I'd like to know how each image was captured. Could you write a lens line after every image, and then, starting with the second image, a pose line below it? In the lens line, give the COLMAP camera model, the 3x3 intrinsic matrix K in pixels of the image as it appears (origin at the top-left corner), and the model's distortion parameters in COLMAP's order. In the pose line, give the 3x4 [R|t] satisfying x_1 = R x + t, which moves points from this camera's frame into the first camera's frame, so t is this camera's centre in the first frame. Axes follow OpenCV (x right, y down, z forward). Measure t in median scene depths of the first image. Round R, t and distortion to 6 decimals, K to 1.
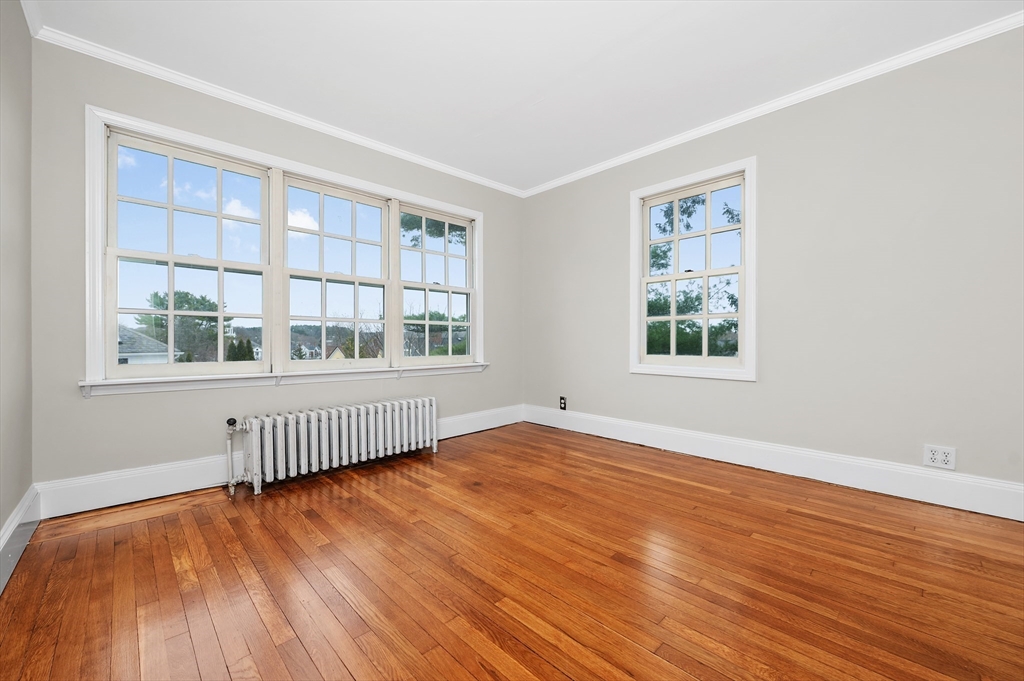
lens RADIAL K [[402.7, 0, 504.9], [0, 402.7, 347.8], [0, 0, 1]] dist [-0.003850, -0.000425]
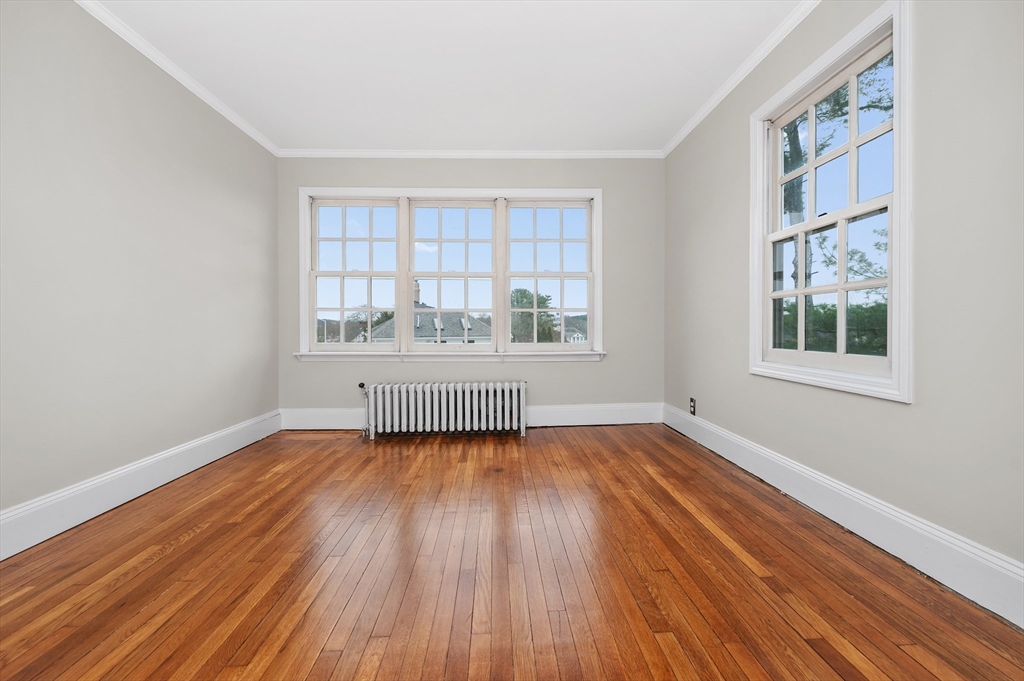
lens RADIAL K [[402.7, 0, 507.4], [0, 402.7, 335.9], [0, 0, 1]] dist [-0.003850, -0.000425]
pose [[0.752983, 0.013943, -0.657892, 0.533821], [-0.008999, 0.999900, 0.010891, -0.009377], [0.657978, -0.002280, 0.753034, 0.222894]]
